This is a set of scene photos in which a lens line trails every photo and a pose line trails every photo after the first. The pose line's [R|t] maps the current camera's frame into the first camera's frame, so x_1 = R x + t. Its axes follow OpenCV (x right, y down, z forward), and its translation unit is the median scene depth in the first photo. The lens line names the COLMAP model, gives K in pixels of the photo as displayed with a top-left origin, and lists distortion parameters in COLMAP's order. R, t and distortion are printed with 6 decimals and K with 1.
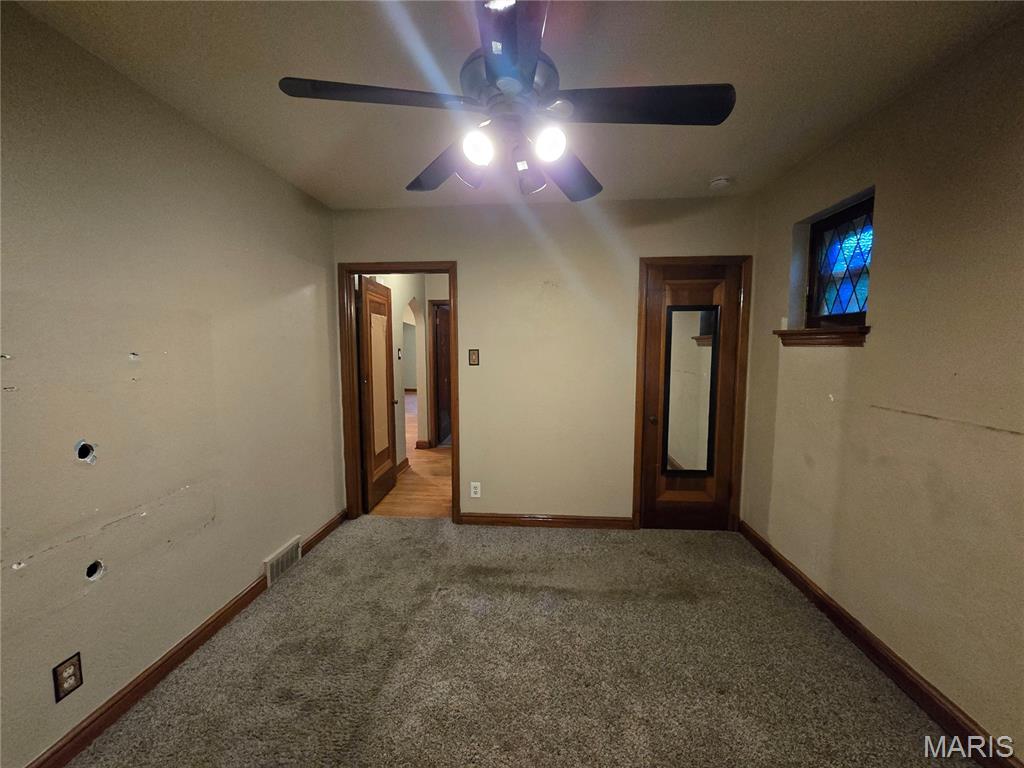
lens RADIAL K [[417.6, 0, 512.0], [0, 417.6, 384.0], [0, 0, 1]] dist [-0.002764, 0.000105]
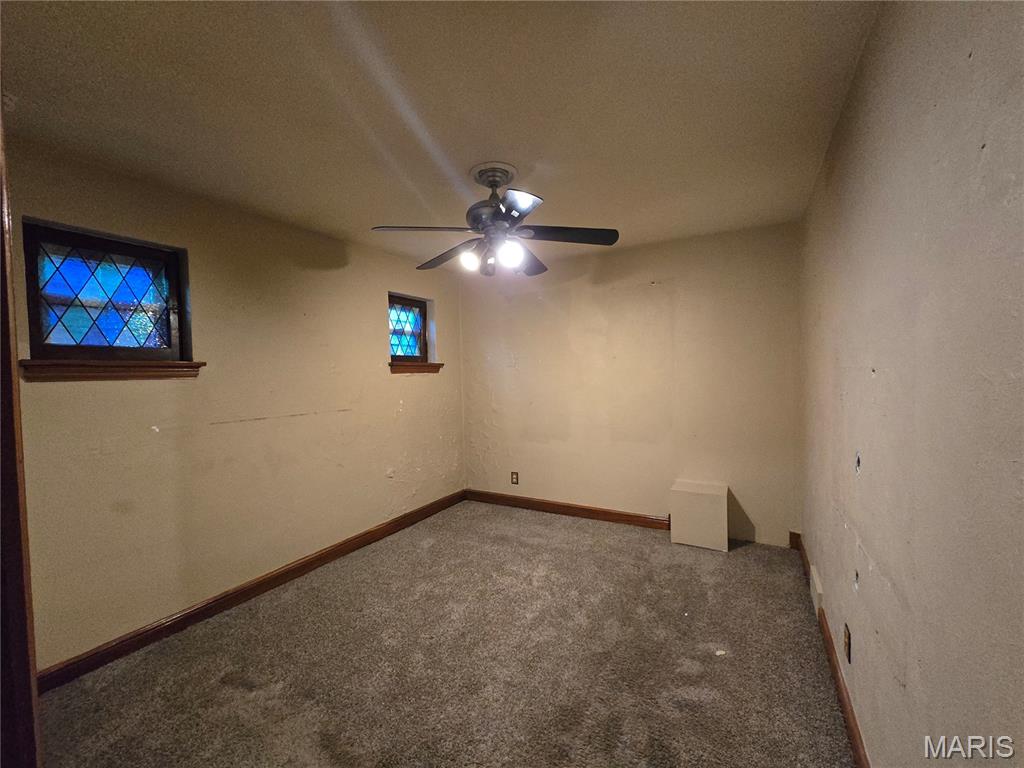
lens RADIAL K [[417.6, 0, 512.0], [0, 417.6, 384.0], [0, 0, 1]] dist [-0.002764, 0.000105]
pose [[-0.903361, 0.016201, 0.428576, -0.445553], [0.070679, 0.991247, 0.111507, -0.122986], [-0.423018, 0.131022, -0.896599, 1.460052]]
